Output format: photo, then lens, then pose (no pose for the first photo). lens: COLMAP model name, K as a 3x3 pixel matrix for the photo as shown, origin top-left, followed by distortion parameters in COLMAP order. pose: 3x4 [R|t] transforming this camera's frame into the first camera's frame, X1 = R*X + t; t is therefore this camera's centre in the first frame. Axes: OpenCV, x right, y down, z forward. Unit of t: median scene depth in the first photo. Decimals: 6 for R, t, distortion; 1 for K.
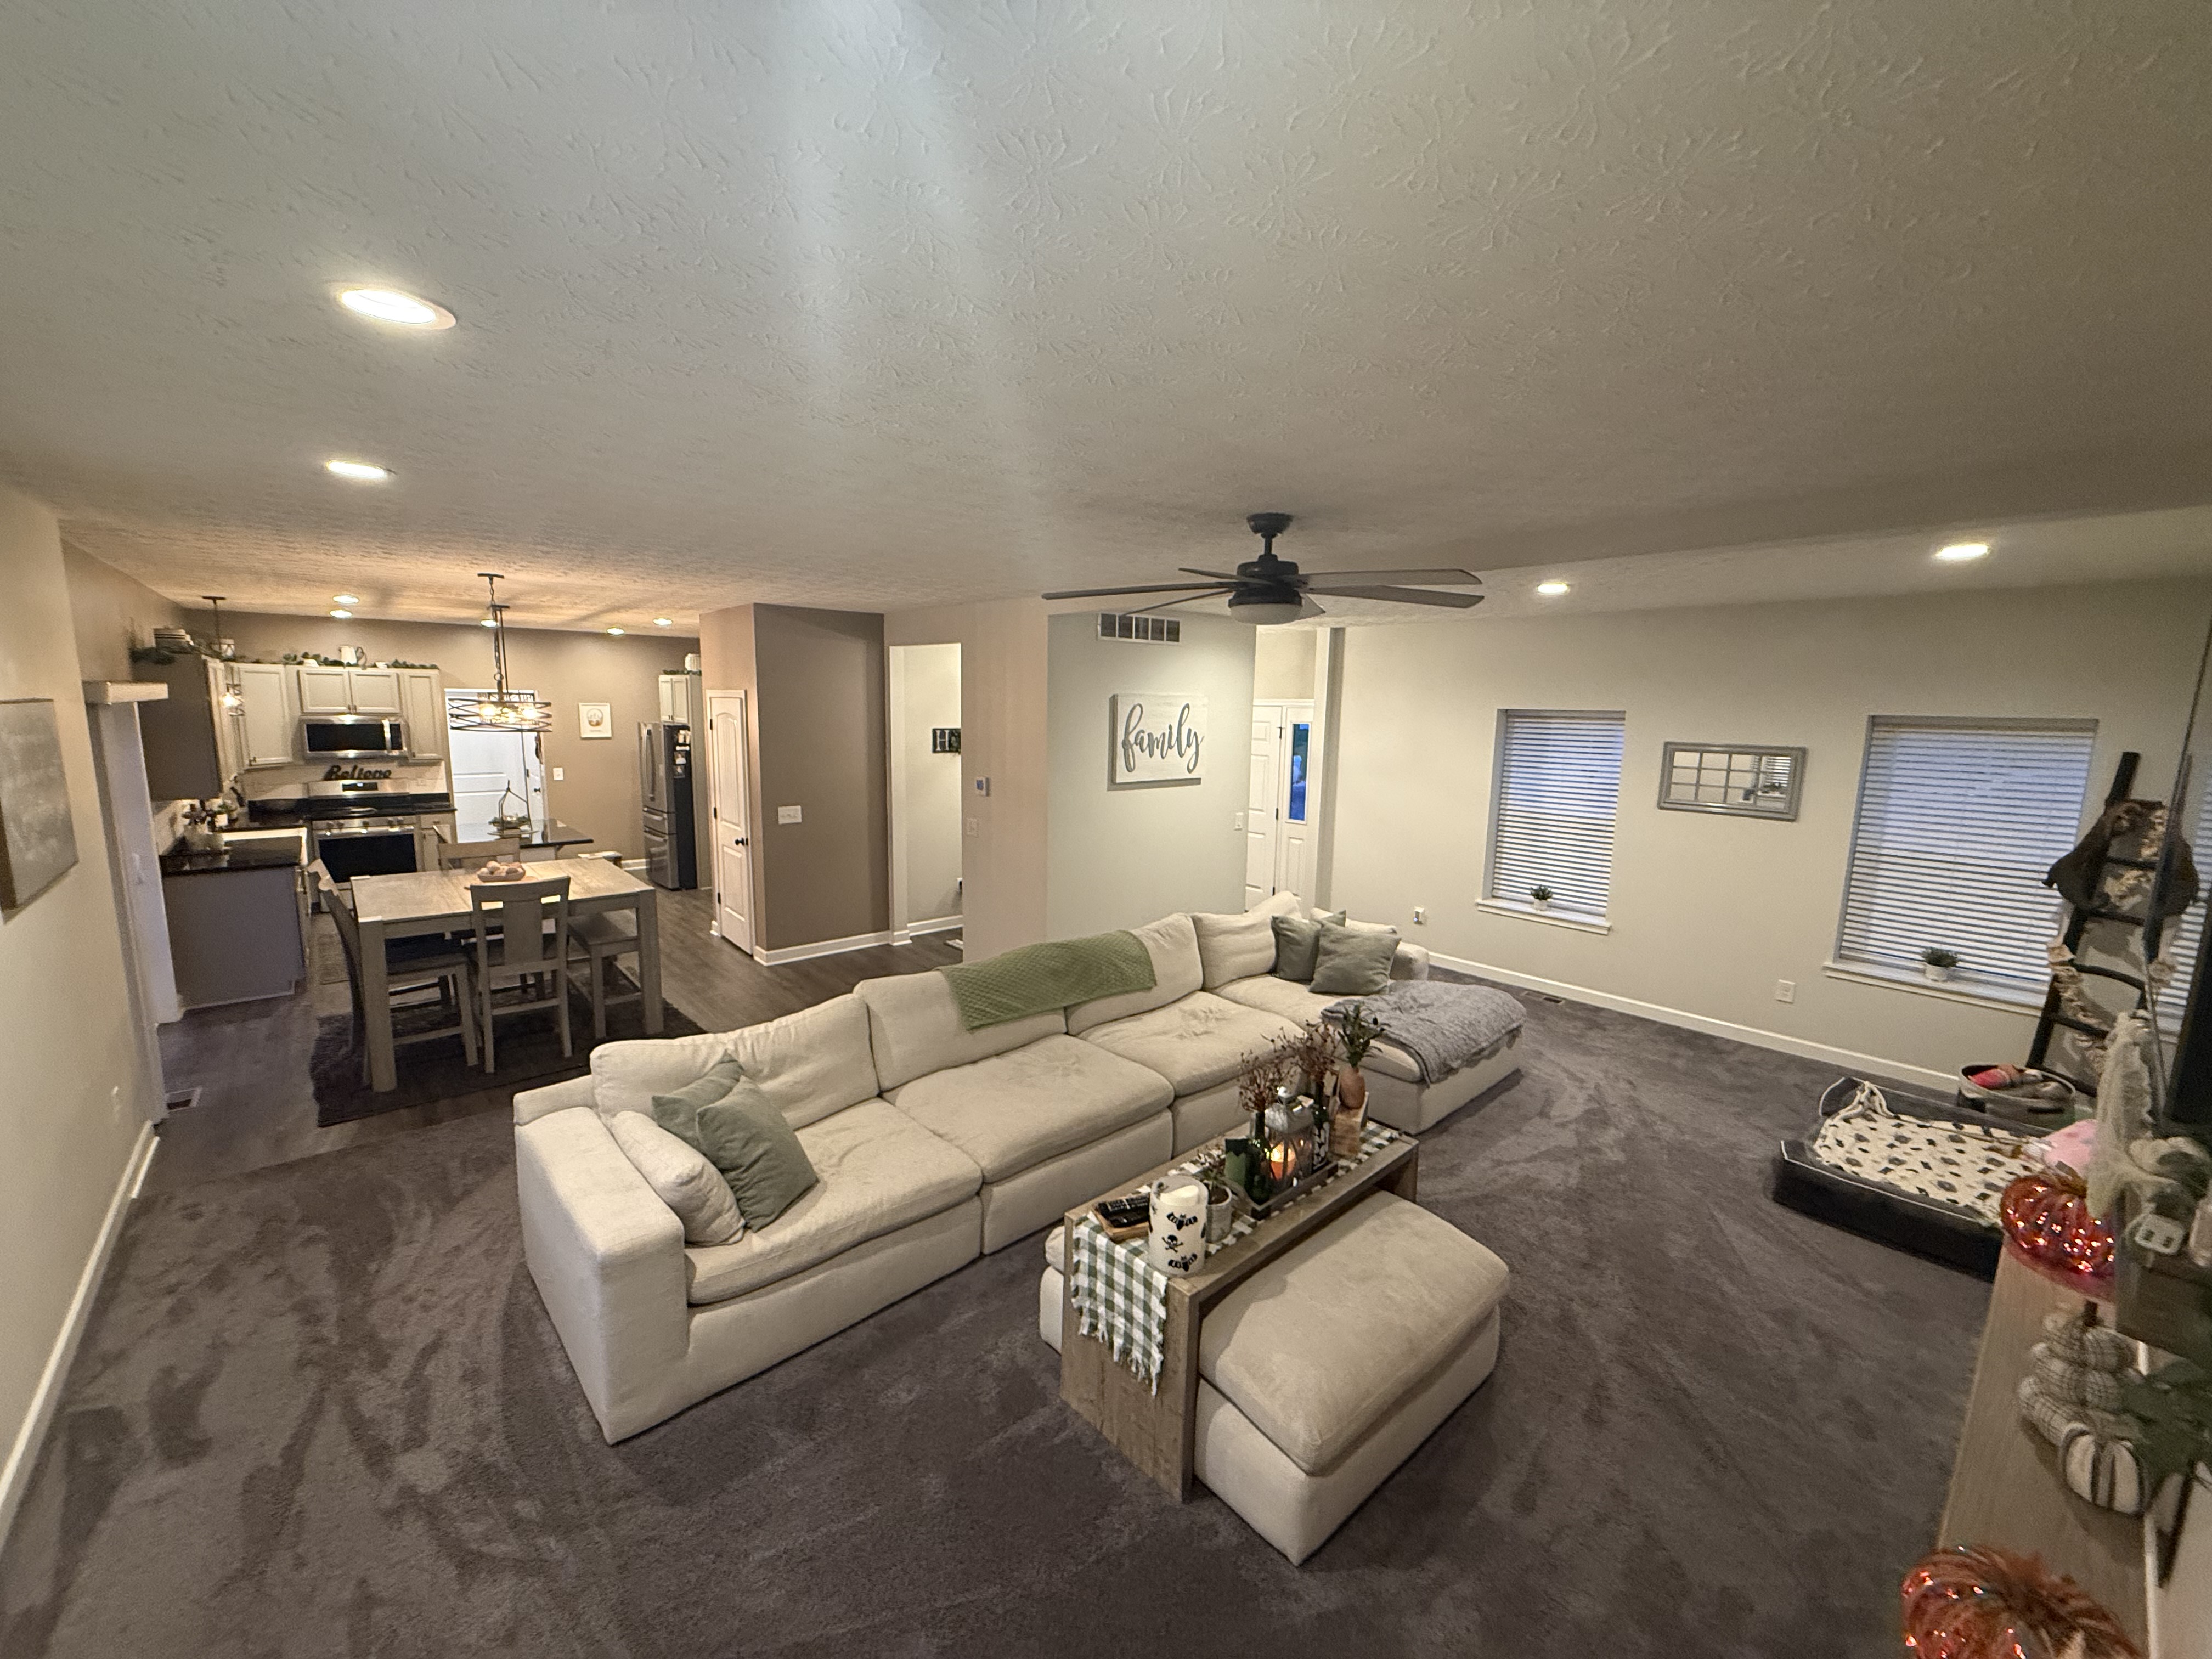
lens RADIAL K [[879.8, 0, 1106.0], [0, 879.8, 829.5], [0, 0, 1]] dist [-0.000529, 0.000097]
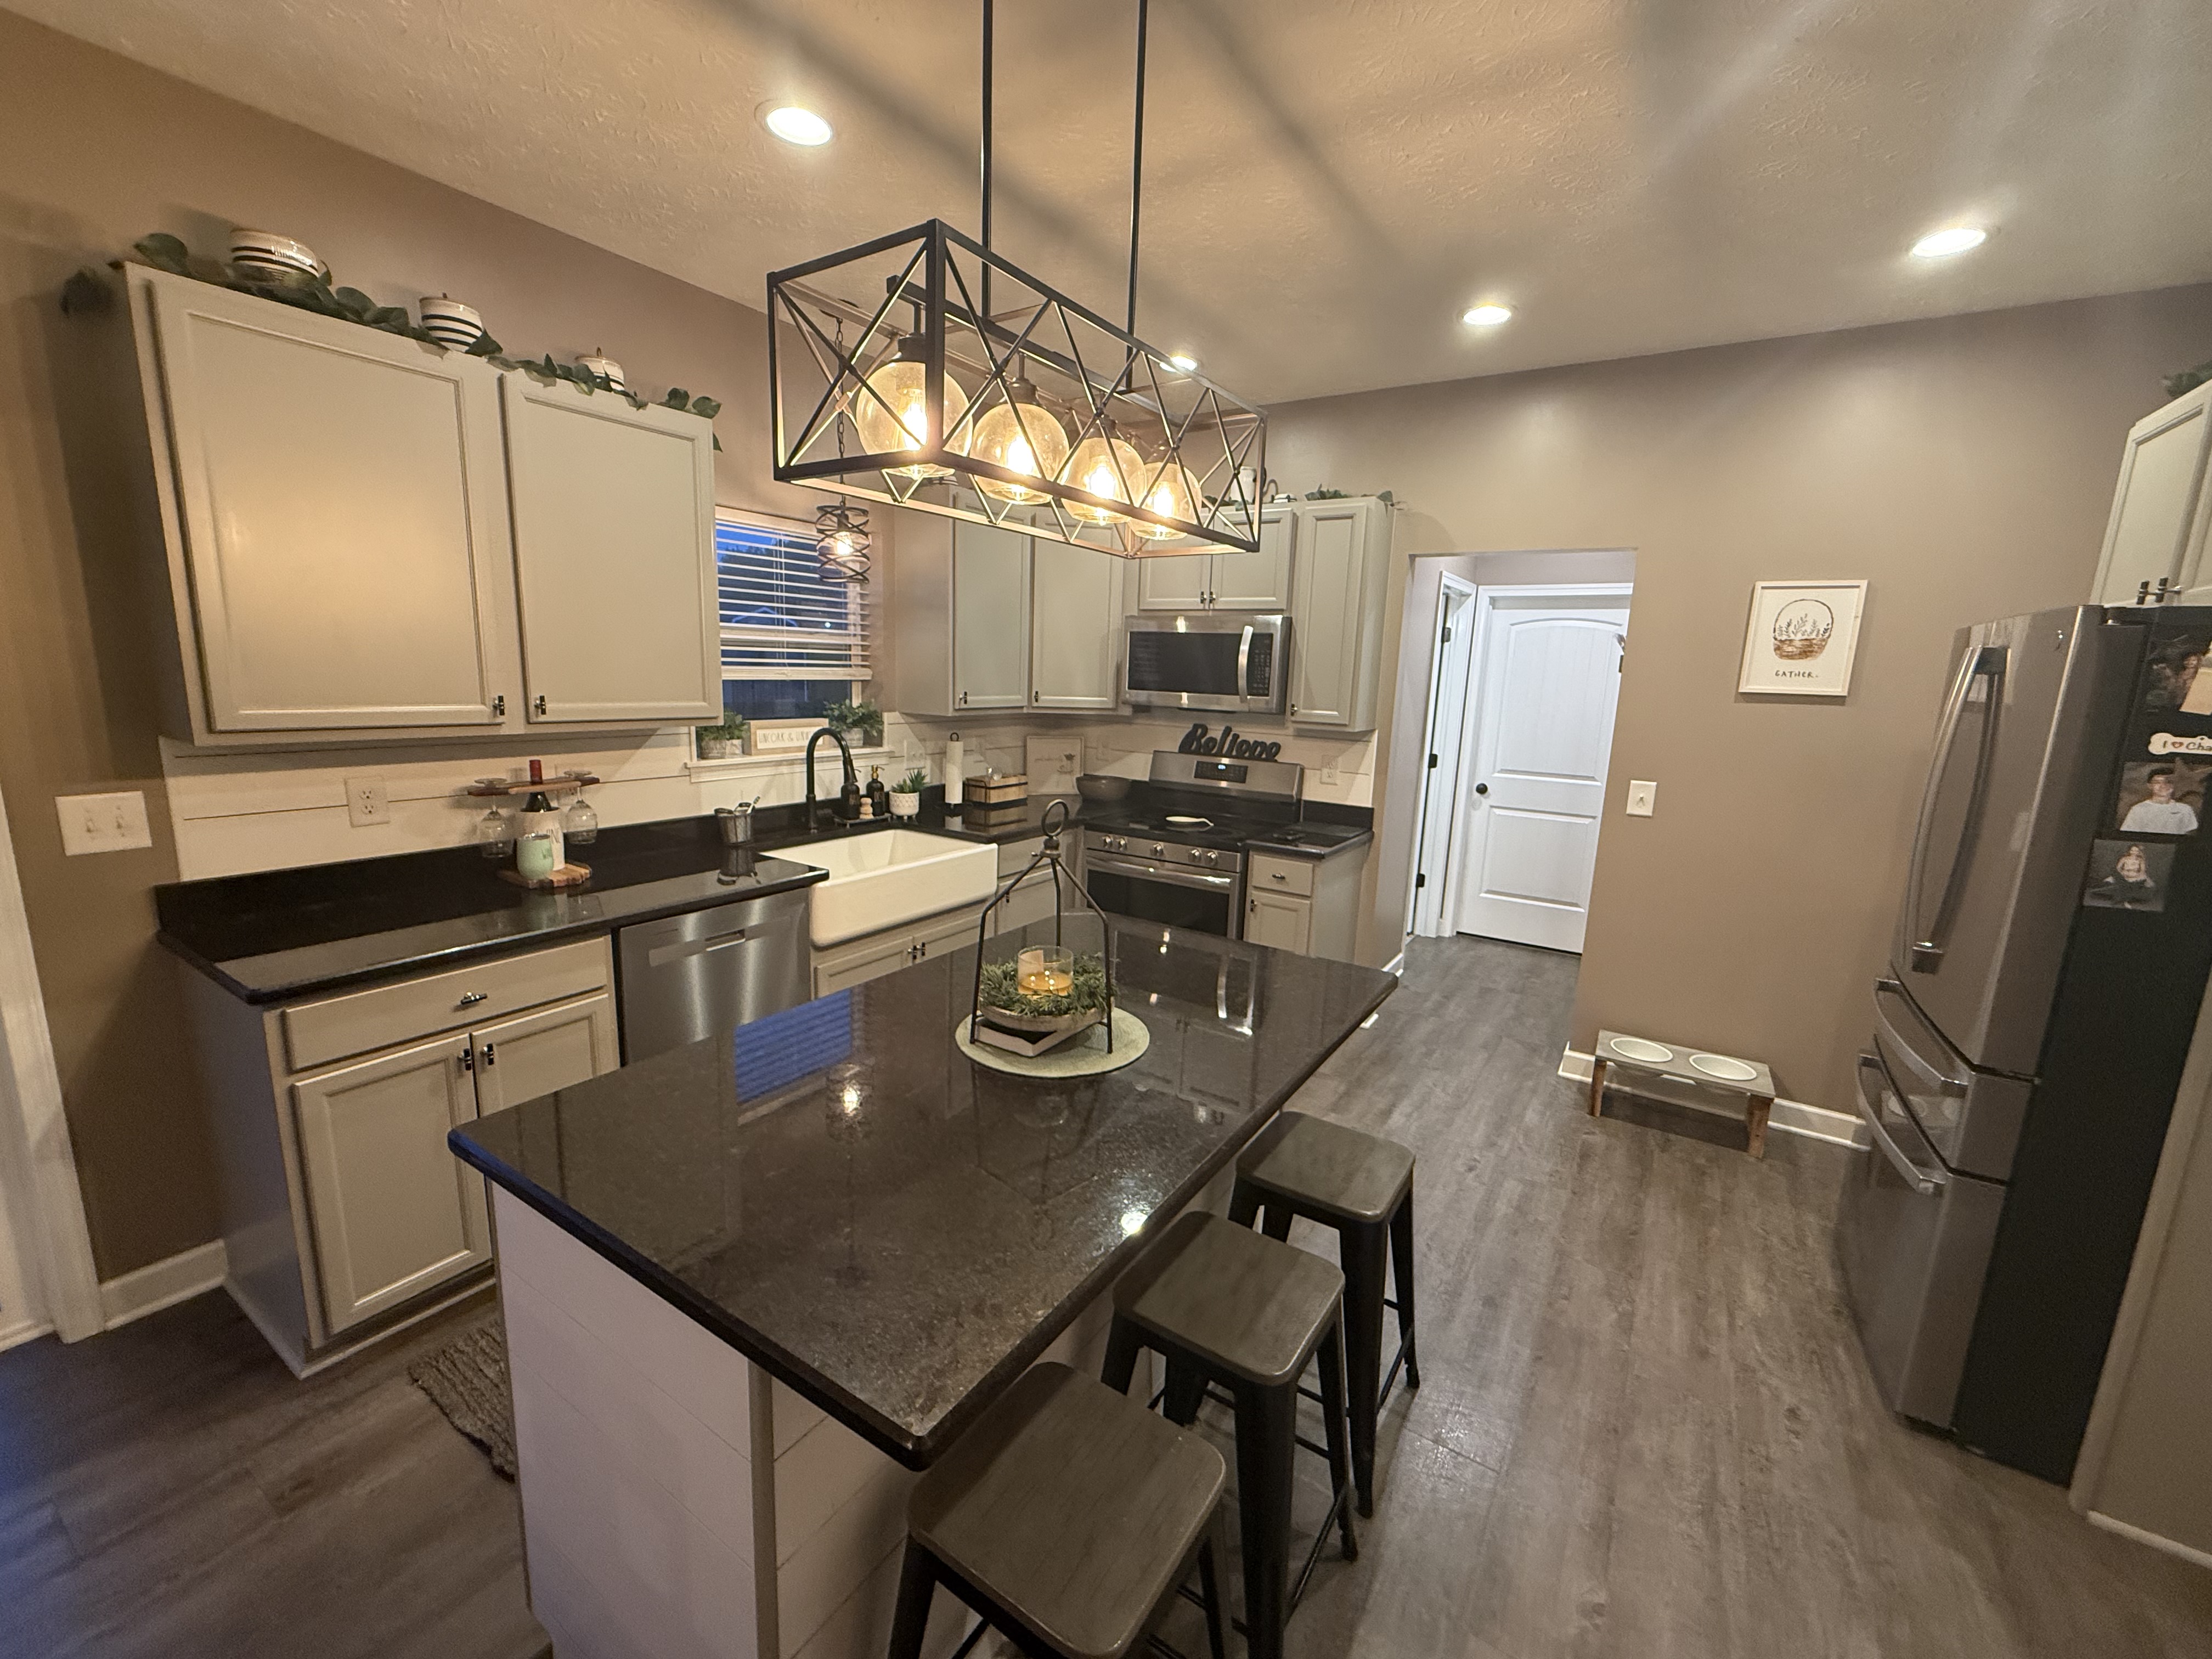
lens RADIAL K [[897.3, 0, 1108.2], [0, 897.3, 835.3], [0, 0, 1]] dist [-0.001438, -0.000136]
pose [[0.275239, 0.168352, -0.946521, -0.411090], [-0.168899, 0.977702, 0.124783, -0.067630], [0.946423, 0.125522, 0.297537, 0.828117]]
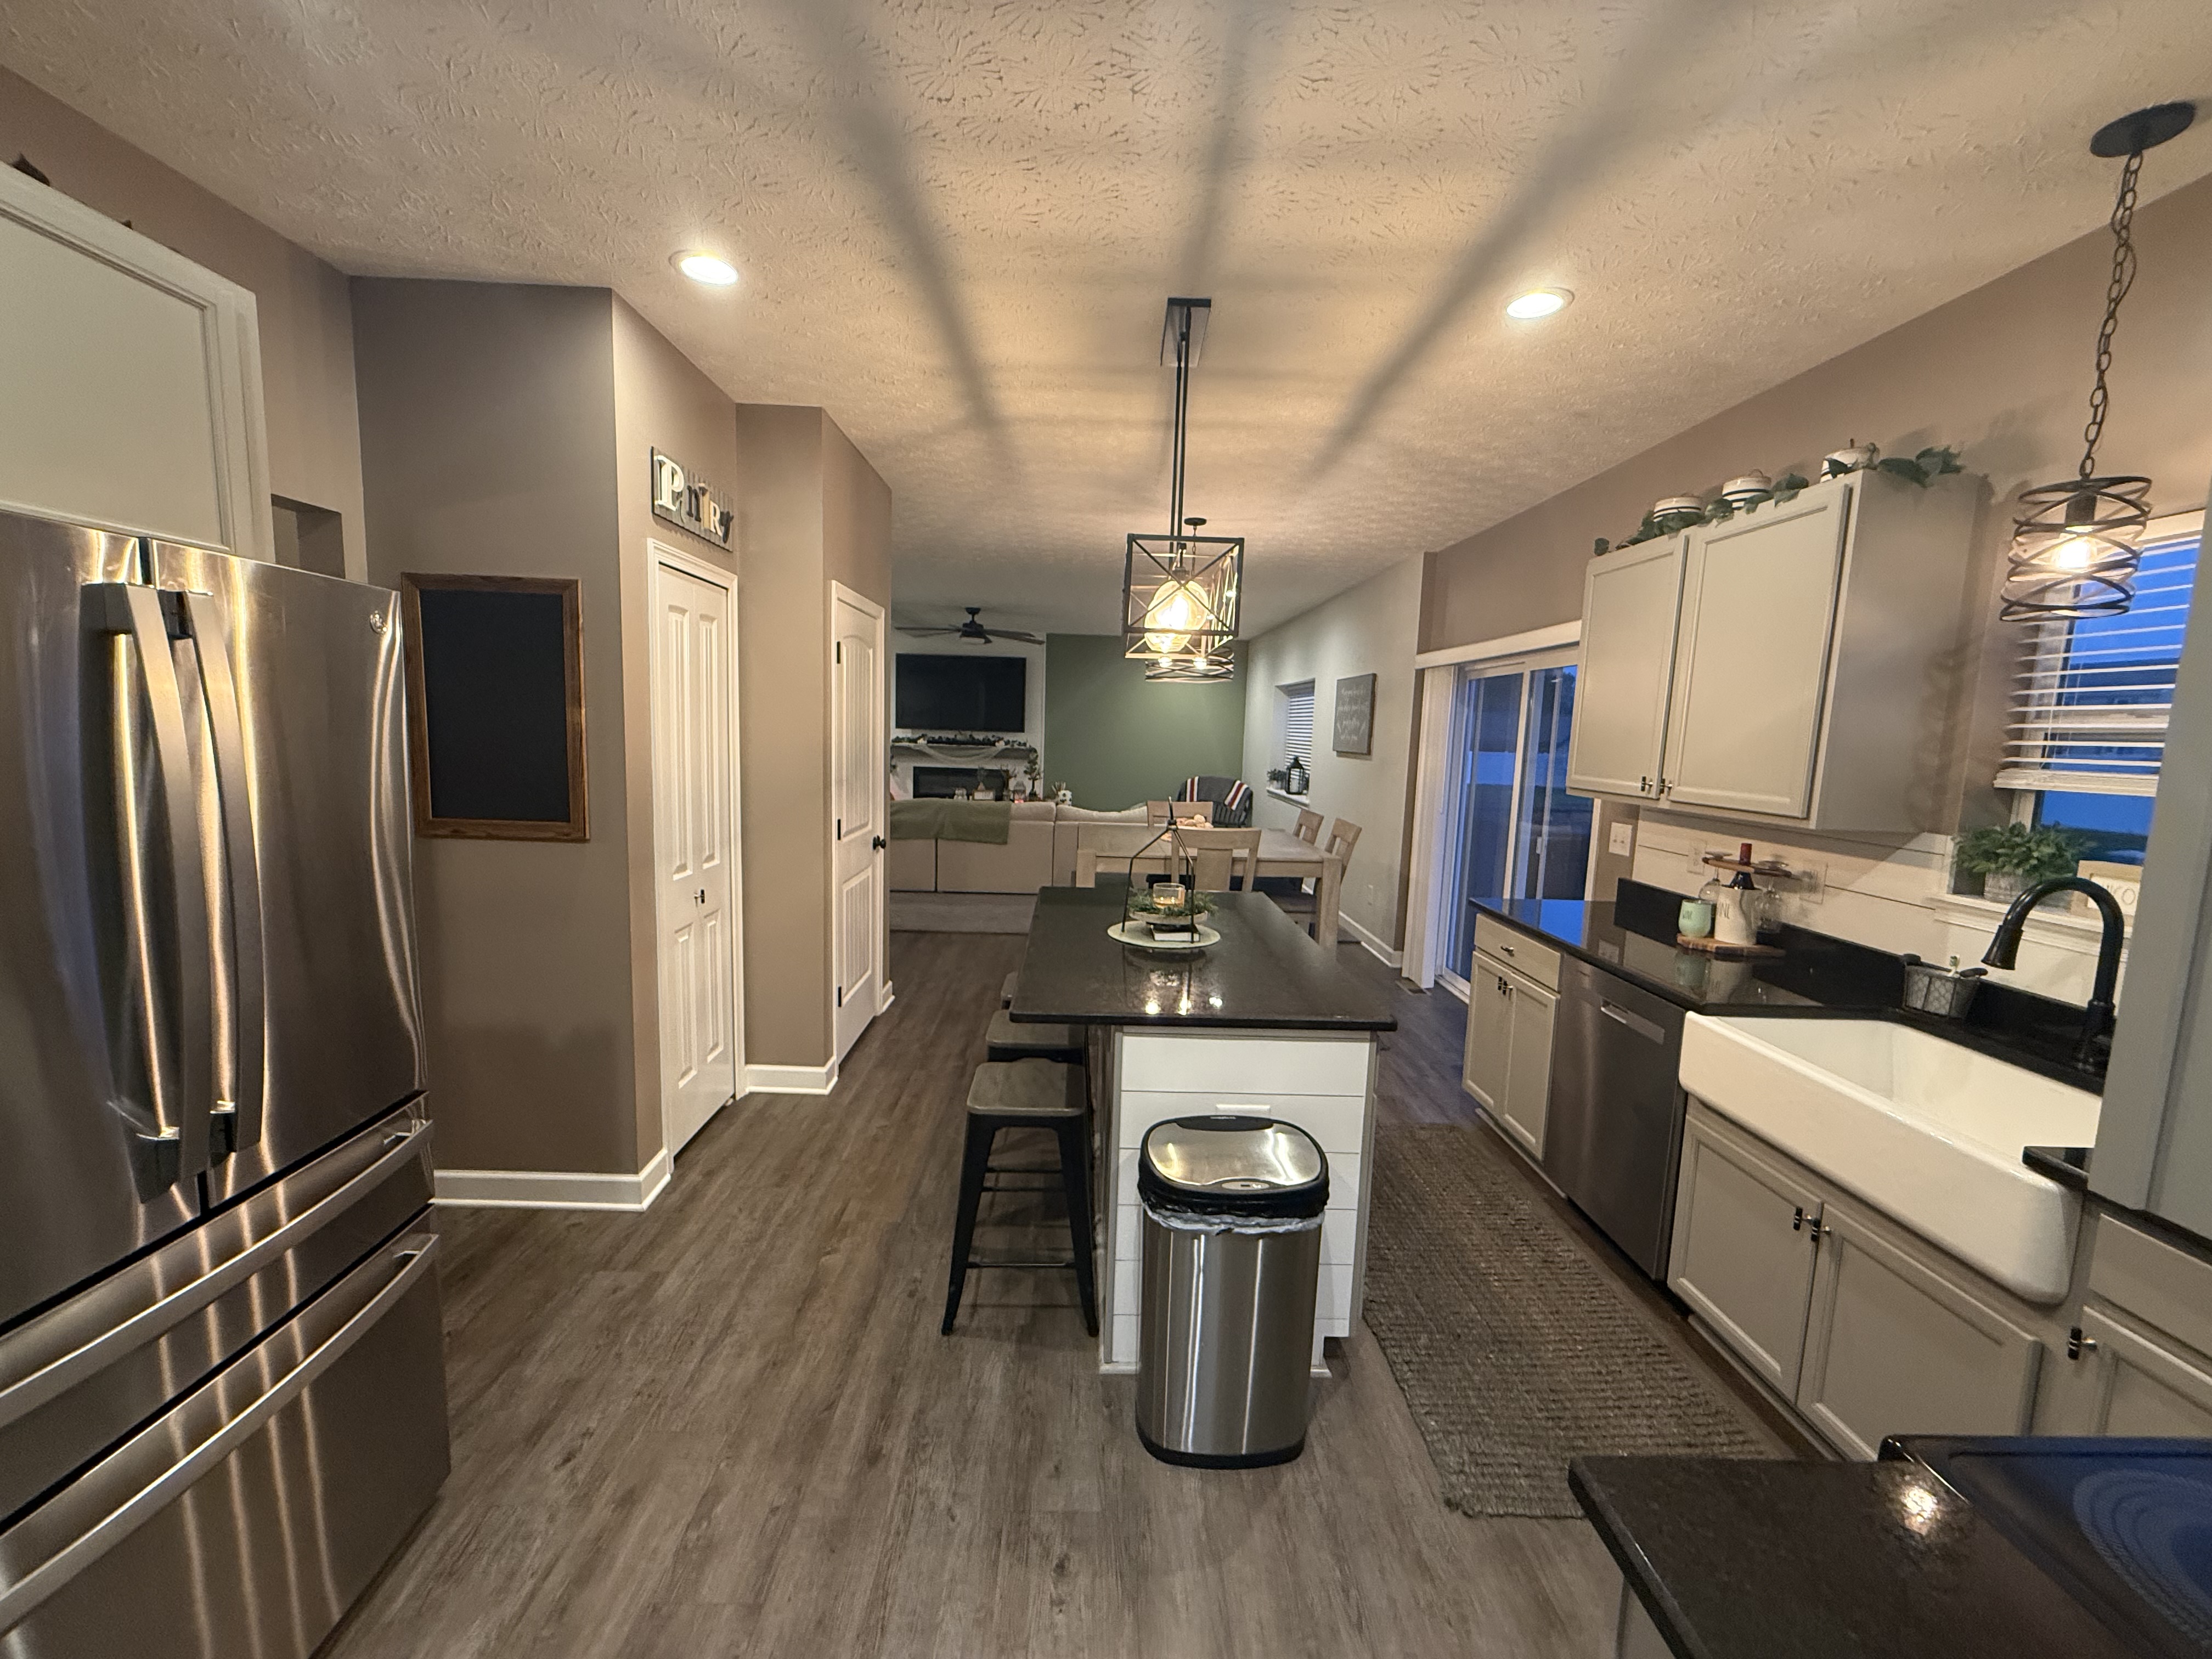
lens RADIAL K [[879.8, 0, 1106.0], [0, 879.8, 829.5], [0, 0, 1]] dist [-0.000529, 0.000097]
pose [[-0.765620, -0.118690, 0.632248, -0.782497], [0.043577, 0.971005, 0.235053, -0.116071], [-0.641815, 0.207513, -0.738249, 1.133485]]
